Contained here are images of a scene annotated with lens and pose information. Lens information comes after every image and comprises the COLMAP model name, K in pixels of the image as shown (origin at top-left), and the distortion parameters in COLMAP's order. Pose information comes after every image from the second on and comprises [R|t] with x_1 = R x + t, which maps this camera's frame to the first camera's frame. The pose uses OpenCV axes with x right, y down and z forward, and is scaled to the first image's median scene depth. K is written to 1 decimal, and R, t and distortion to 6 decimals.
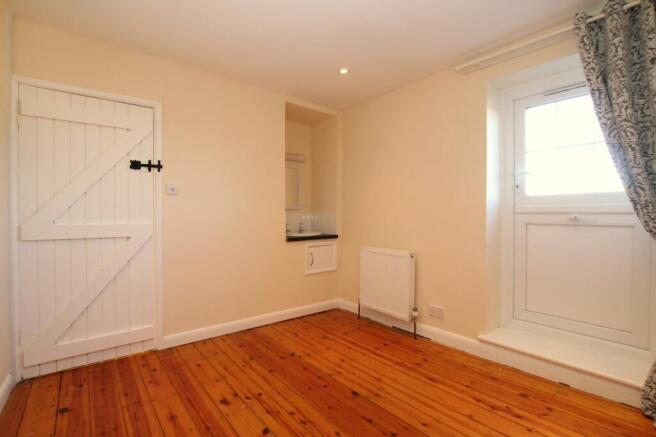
lens RADIAL K [[308.2, 0, 326.0], [0, 308.2, 216.6], [0, 0, 1]] dist [-0.029646, -0.000226]
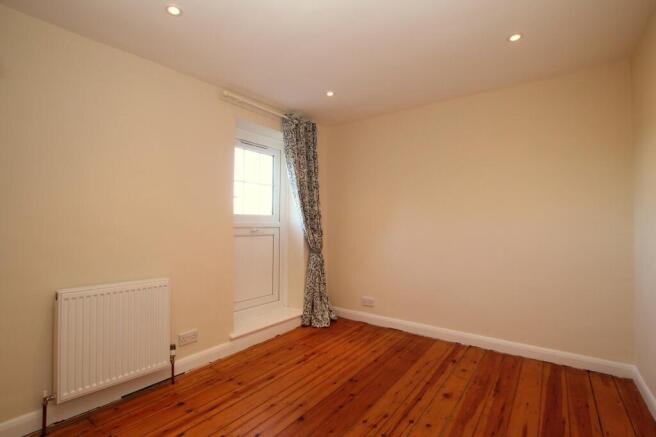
lens RADIAL K [[308.2, 0, 326.0], [0, 308.2, 216.6], [0, 0, 1]] dist [-0.029646, -0.000226]
pose [[-0.251688, 0.026605, 0.967443, -0.769633], [0.006048, 0.999646, -0.025917, -0.024235], [-0.967790, -0.000672, -0.251759, 1.041803]]
